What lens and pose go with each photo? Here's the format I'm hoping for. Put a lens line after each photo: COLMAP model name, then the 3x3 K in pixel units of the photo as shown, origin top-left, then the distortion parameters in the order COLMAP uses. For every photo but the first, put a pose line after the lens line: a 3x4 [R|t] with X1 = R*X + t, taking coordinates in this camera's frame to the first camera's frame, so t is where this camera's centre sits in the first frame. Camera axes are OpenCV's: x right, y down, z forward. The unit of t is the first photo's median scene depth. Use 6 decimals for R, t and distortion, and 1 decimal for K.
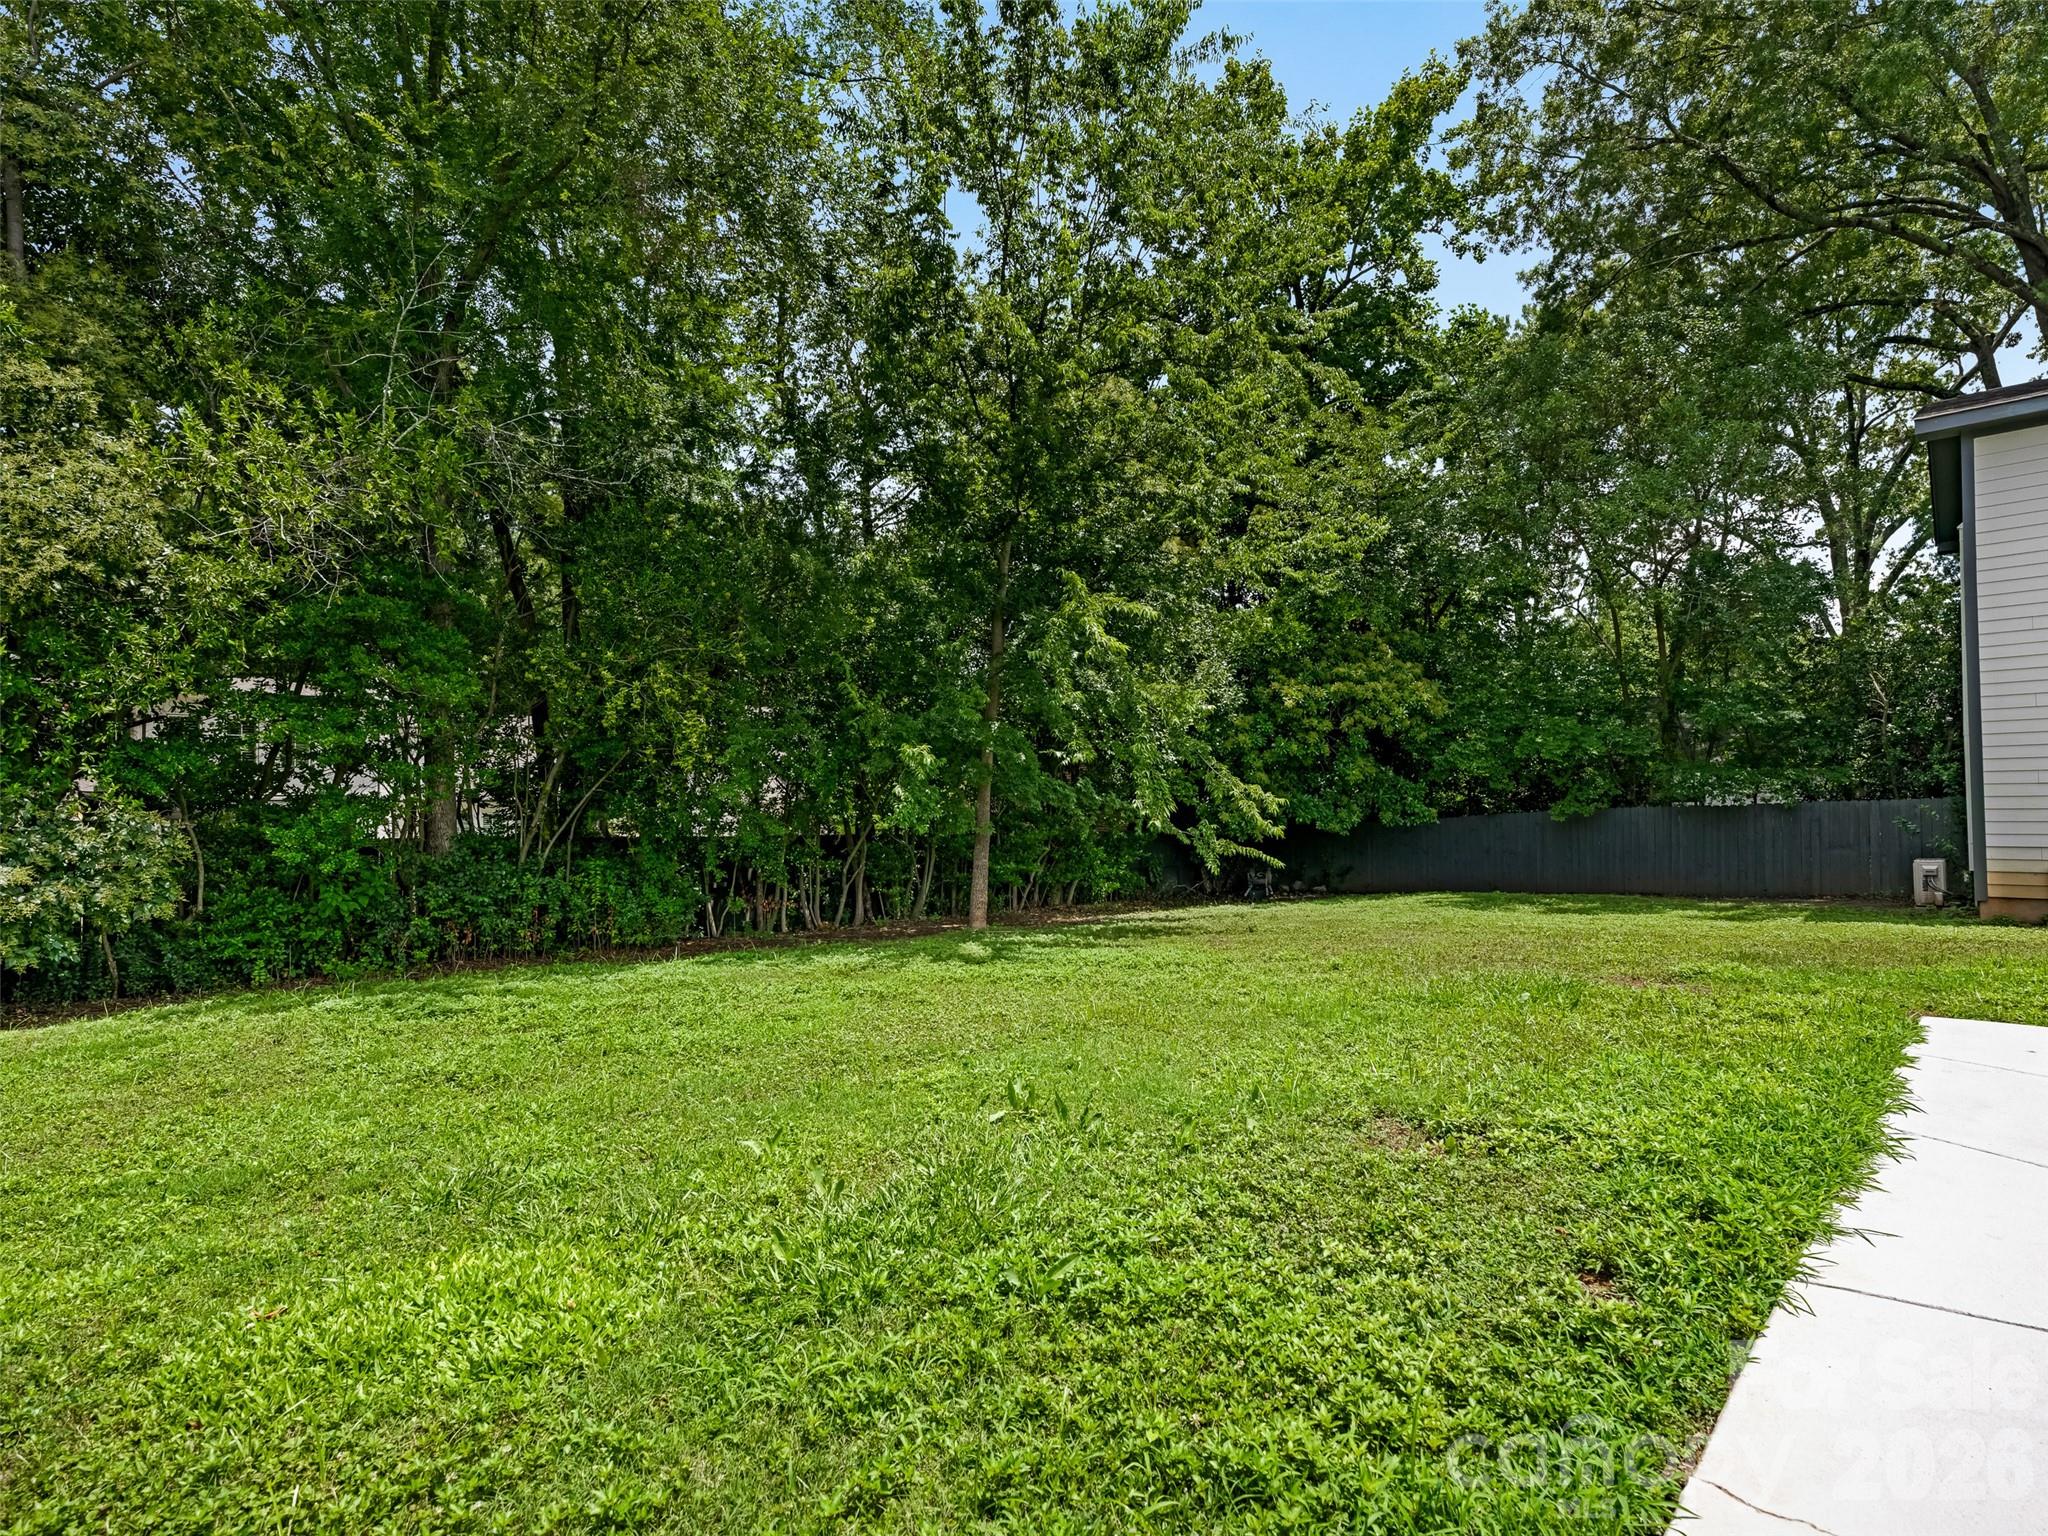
lens RADIAL K [[997.7, 0, 1008.7], [0, 997.7, 781.9], [0, 0, 1]] dist [-0.000477, -0.000115]
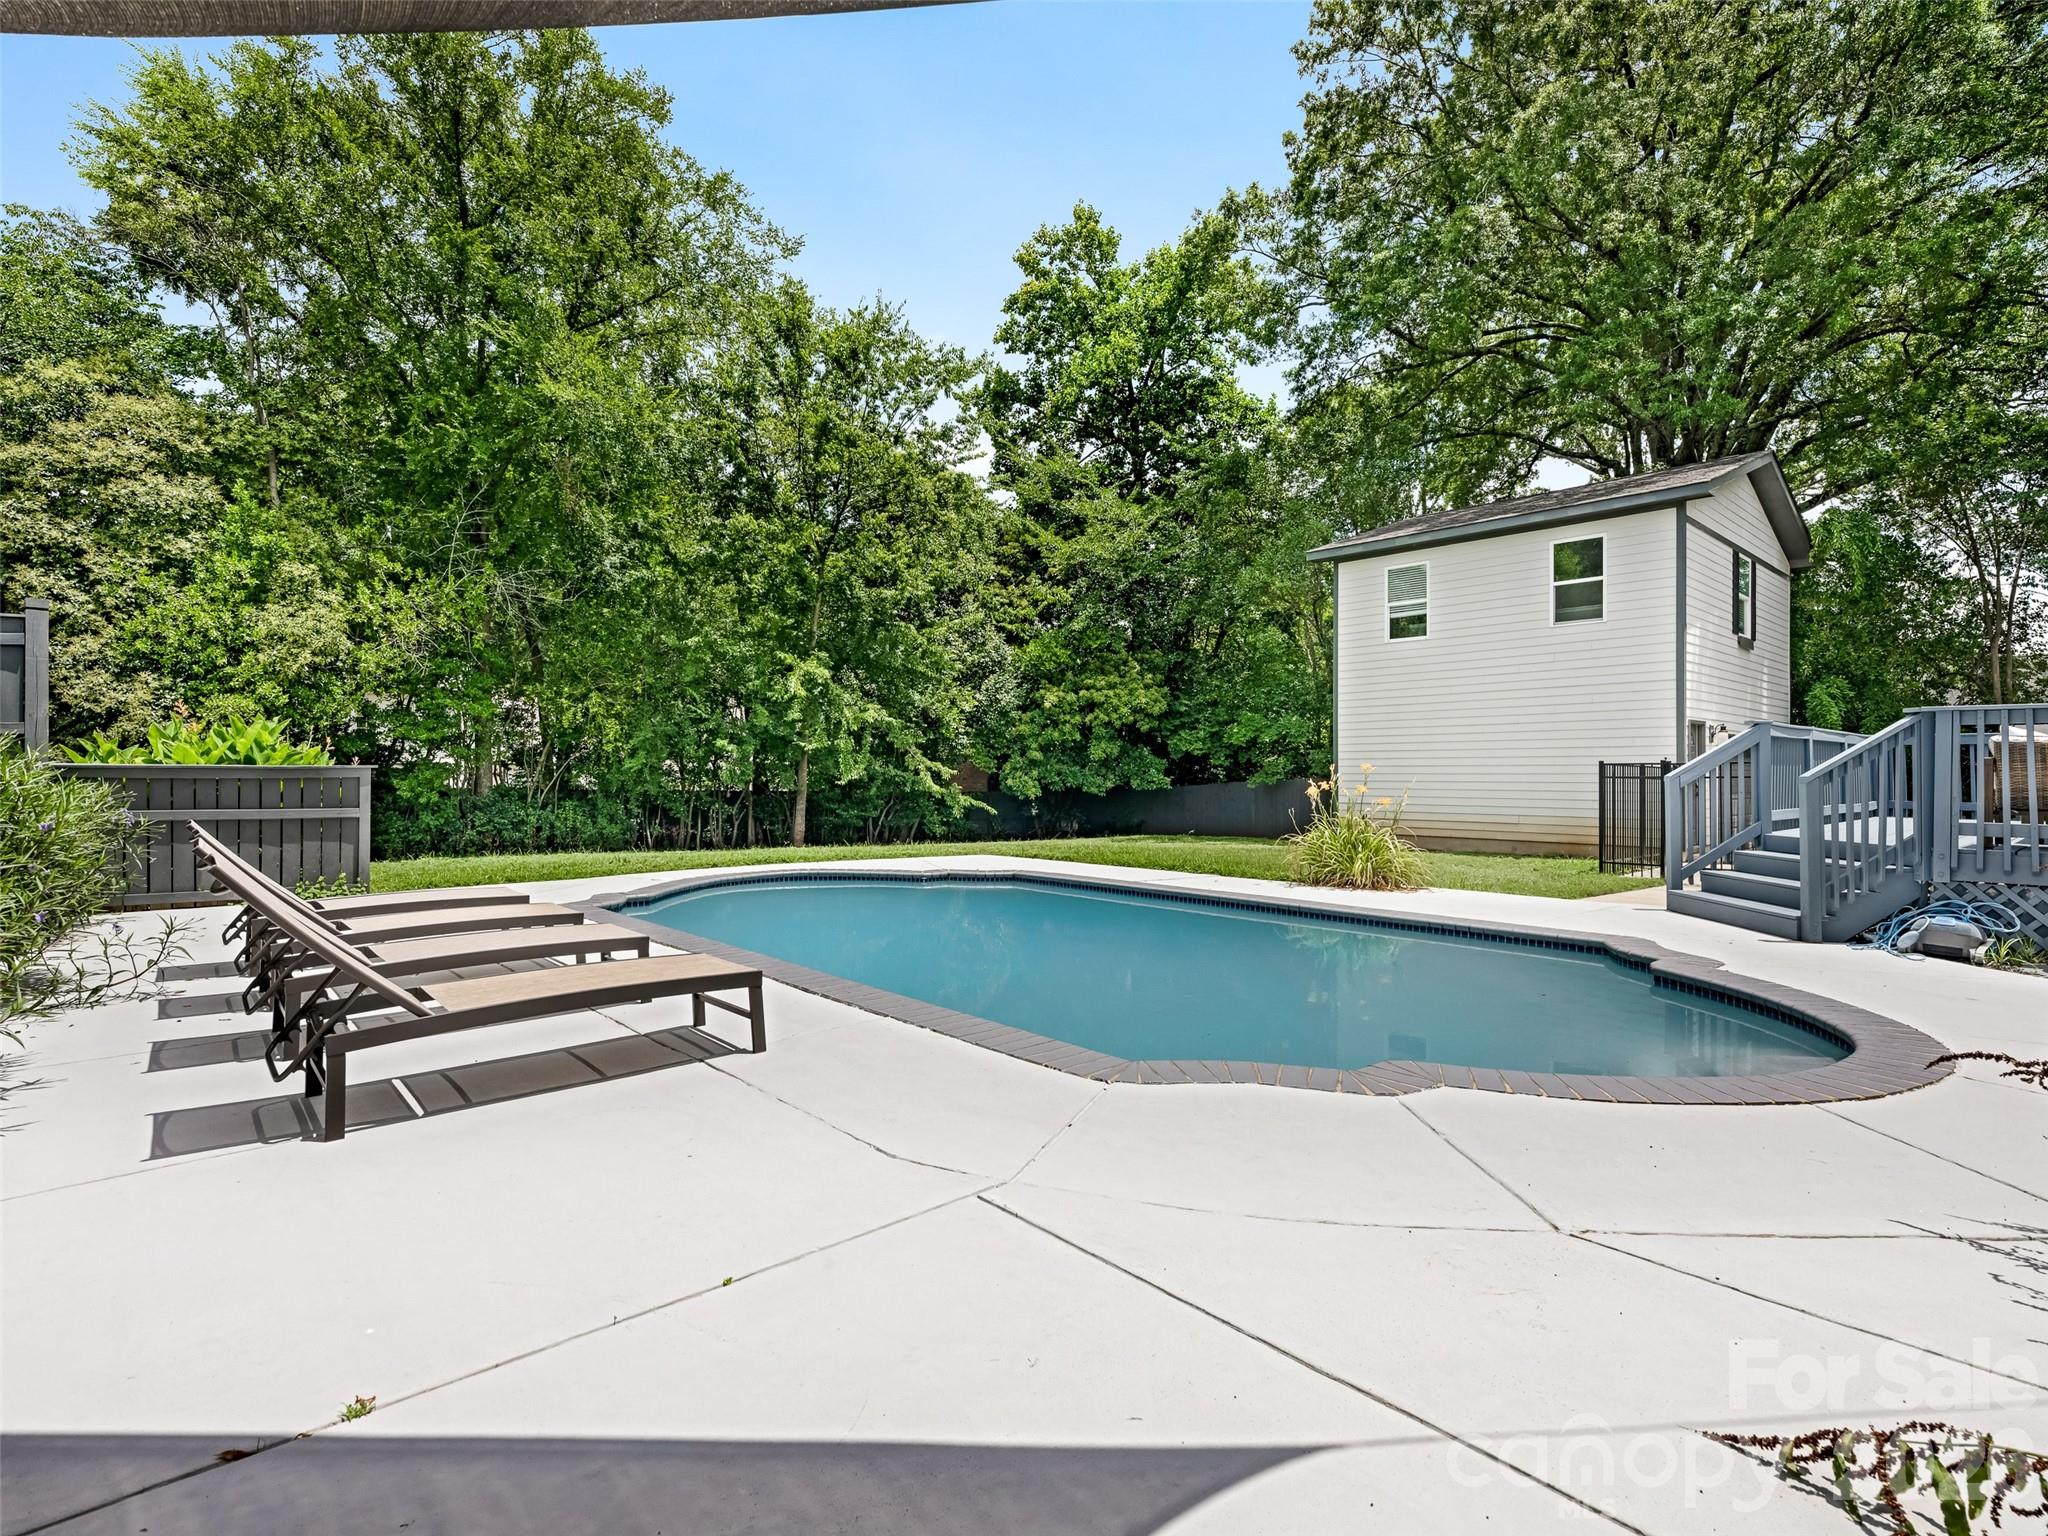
lens RADIAL K [[997.7, 0, 993.0], [0, 997.7, 765.6], [0, 0, 1]] dist [-0.000477, -0.000115]
pose [[0.996778, 0.010431, -0.079533, 0.455176], [-0.009034, 0.999799, 0.017912, -0.021599], [0.079704, -0.017136, 0.996671, -0.667432]]
